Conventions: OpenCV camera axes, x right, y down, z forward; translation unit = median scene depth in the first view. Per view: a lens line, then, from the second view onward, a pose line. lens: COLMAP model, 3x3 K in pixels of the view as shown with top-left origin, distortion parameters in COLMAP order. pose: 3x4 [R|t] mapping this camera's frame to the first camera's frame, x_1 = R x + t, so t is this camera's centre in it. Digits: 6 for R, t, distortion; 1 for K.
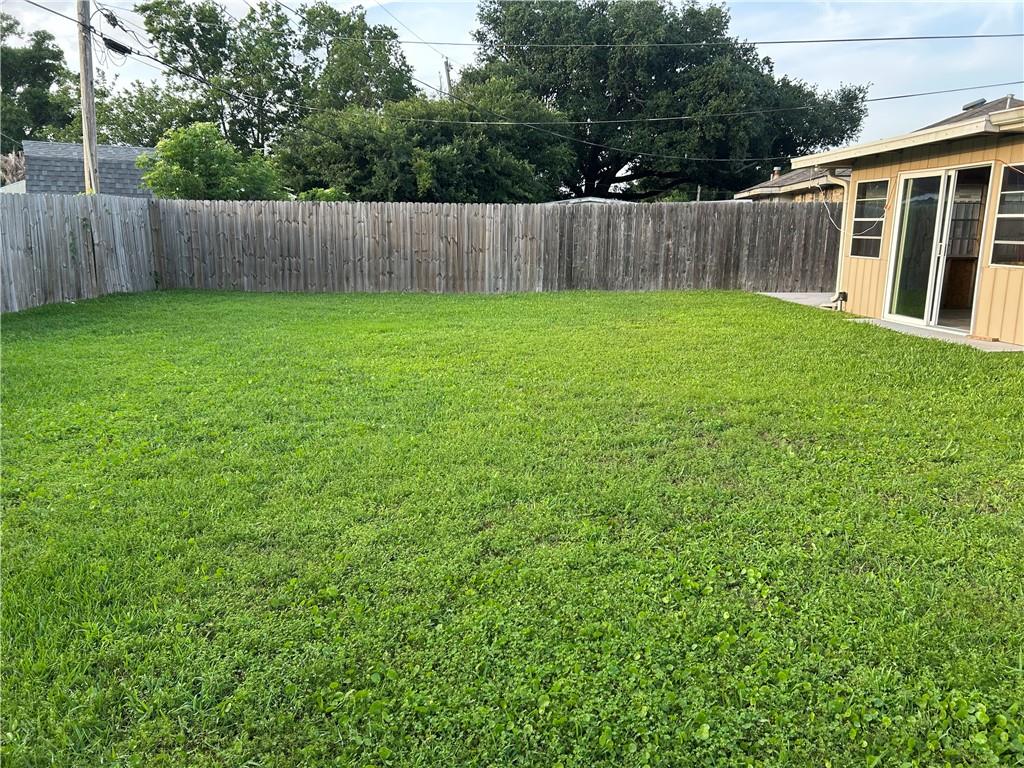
lens RADIAL K [[767.3, 0, 507.3], [0, 767.3, 378.2], [0, 0, 1]] dist [0.053911, -0.065657]
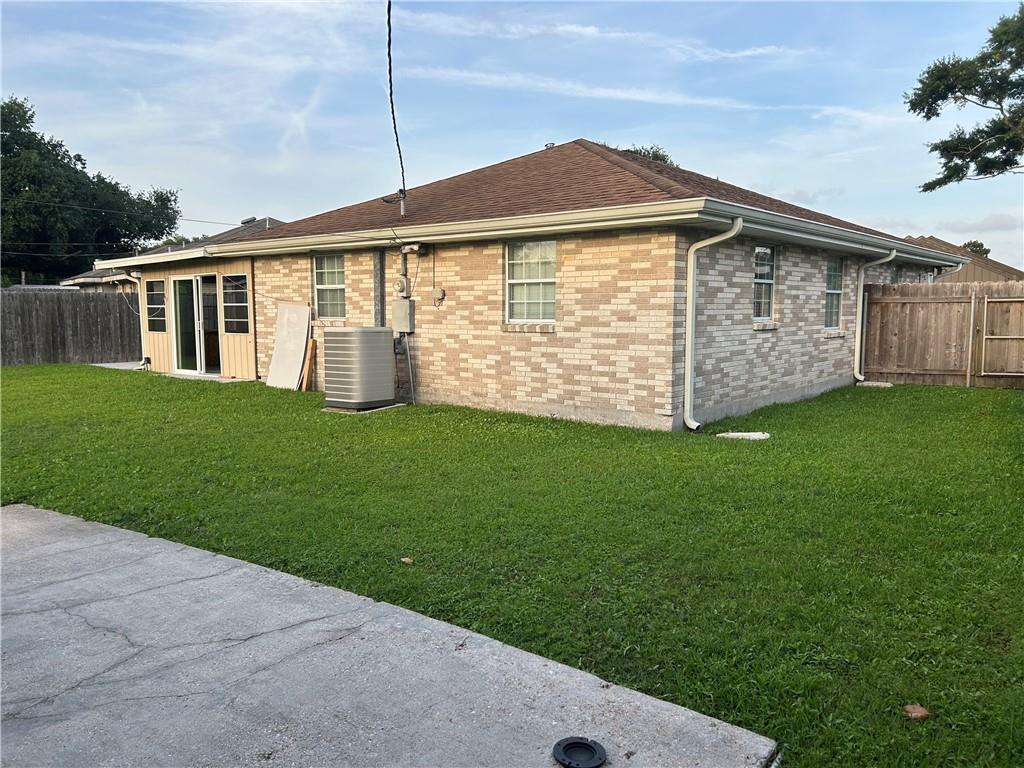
lens RADIAL K [[767.3, 0, 532.0], [0, 767.3, 393.7], [0, 0, 1]] dist [0.053911, -0.065657]
pose [[0.688700, -0.090506, 0.719375, -0.079778], [0.151872, 0.988176, -0.021071, 0.070055], [-0.708962, 0.123765, 0.694302, -0.361424]]
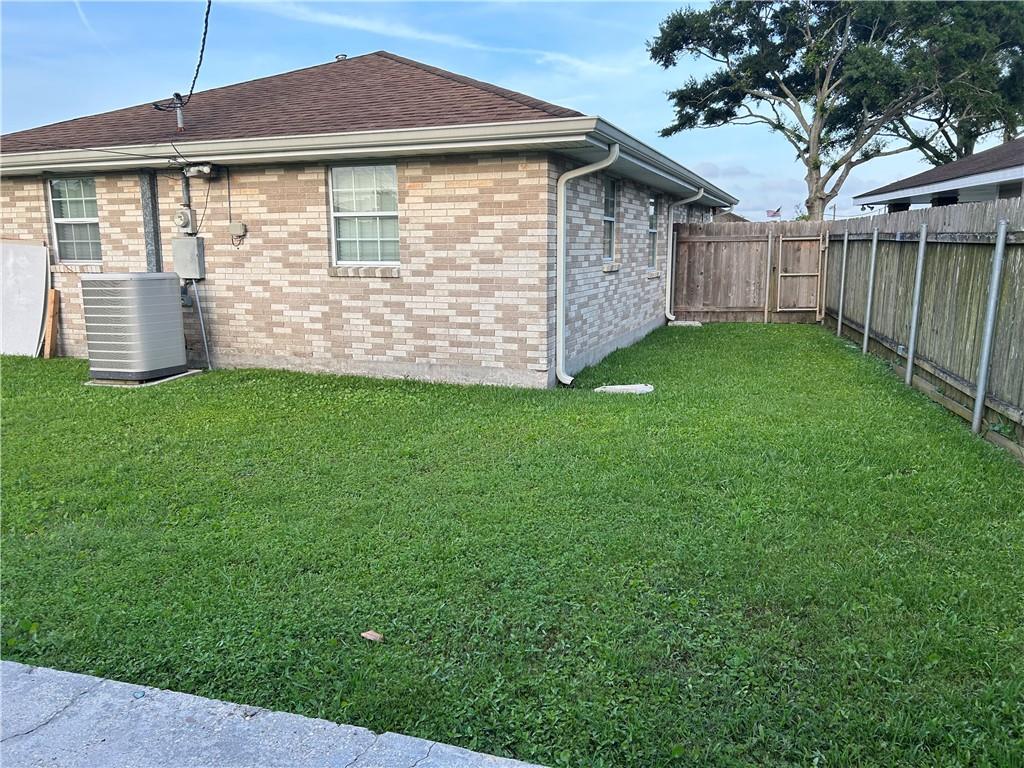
lens RADIAL K [[767.3, 0, 521.6], [0, 767.3, 379.5], [0, 0, 1]] dist [0.053911, -0.065657]
pose [[0.432876, -0.163966, 0.886416, -0.047542], [0.188089, 0.978105, 0.089074, 0.043245], [-0.881613, 0.128167, 0.454238, -0.227620]]
